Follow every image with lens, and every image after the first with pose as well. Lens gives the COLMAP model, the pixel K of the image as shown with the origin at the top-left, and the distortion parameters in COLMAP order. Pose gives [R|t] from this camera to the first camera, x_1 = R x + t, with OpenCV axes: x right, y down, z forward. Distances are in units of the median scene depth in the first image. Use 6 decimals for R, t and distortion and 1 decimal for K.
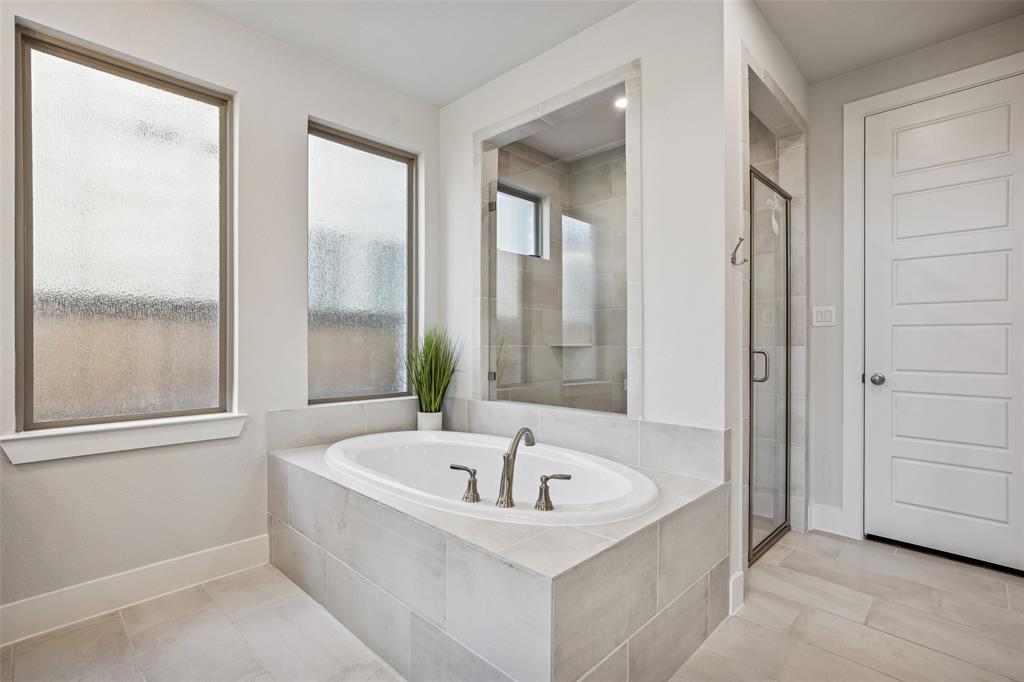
lens RADIAL K [[488.4, 0, 511.2], [0, 488.4, 339.6], [0, 0, 1]] dist [0.003295, 0.005713]
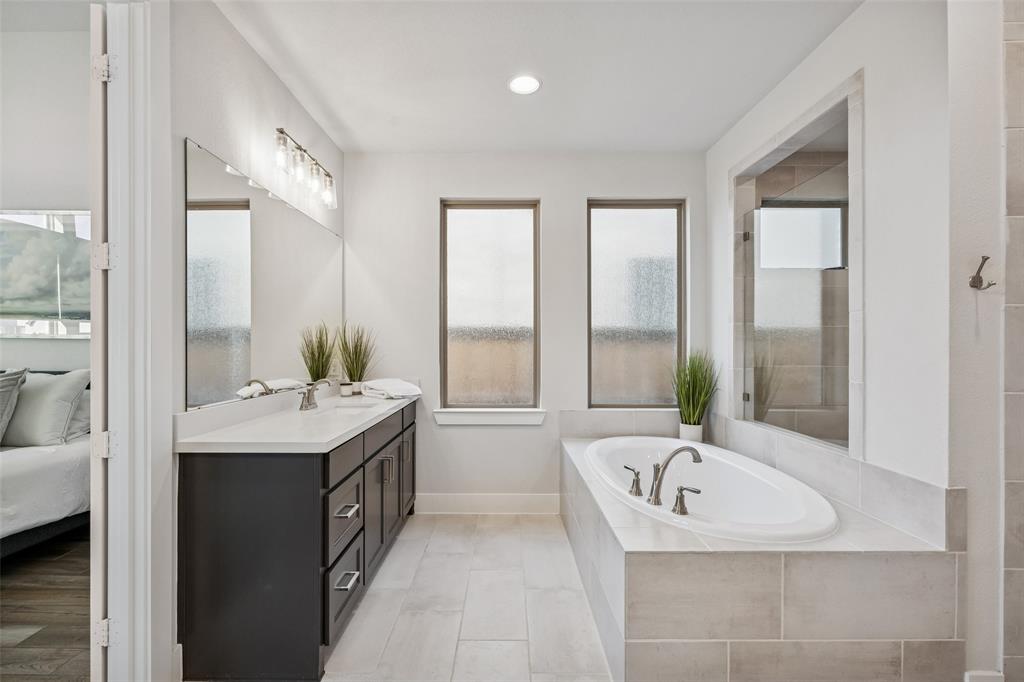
lens RADIAL K [[469.6, 0, 513.3], [0, 469.6, 343.1], [0, 0, 1]] dist [0.016826, 0.001602]
pose [[0.710352, -0.000519, -0.703846, 0.401756], [0.002975, 0.999993, 0.002265, -0.057962], [0.703840, -0.003703, 0.710349, -0.095255]]
